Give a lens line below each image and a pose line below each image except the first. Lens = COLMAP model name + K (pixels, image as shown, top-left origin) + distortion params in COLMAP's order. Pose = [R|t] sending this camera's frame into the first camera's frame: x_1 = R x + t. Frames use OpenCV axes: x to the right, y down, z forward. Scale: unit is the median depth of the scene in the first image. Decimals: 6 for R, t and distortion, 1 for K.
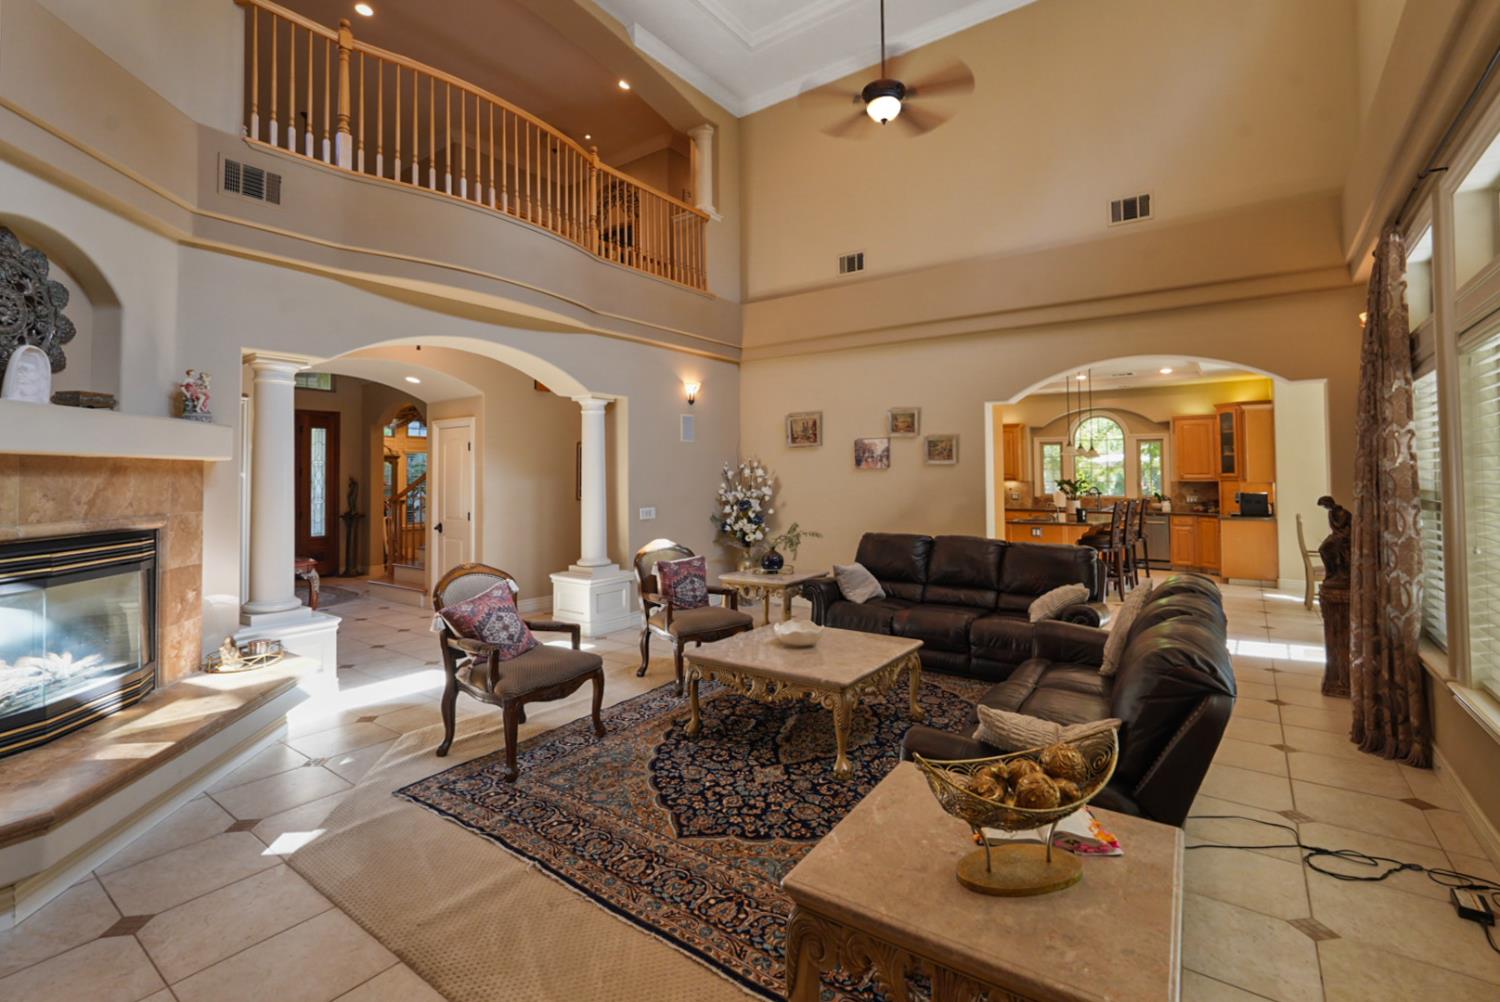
lens RADIAL K [[689.7, 0, 729.4], [0, 689.7, 468.2], [0, 0, 1]] dist [-0.004977, -0.000507]
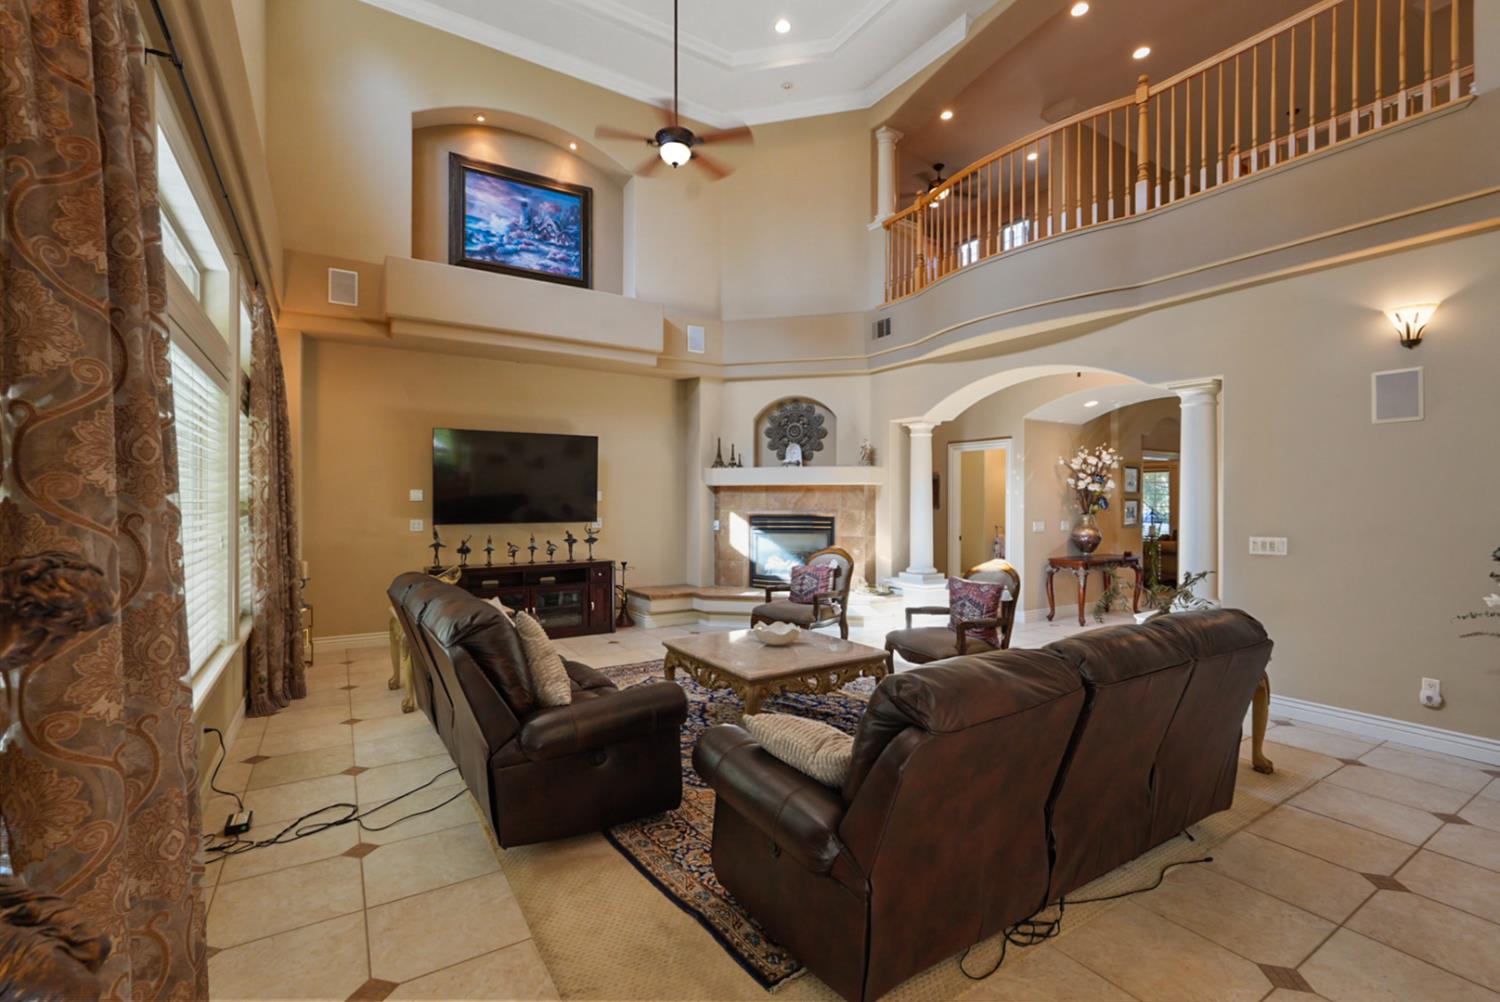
lens RADIAL K [[653.9, 0, 750.0], [0, 653.9, 501.0], [0, 0, 1]] dist [-0.013901, 0.000101]
pose [[-0.352928, 0.001226, -0.935650, 1.181921], [0.009512, 0.999952, -0.002278, 0.039275], [0.935602, -0.009704, -0.352923, 1.460567]]
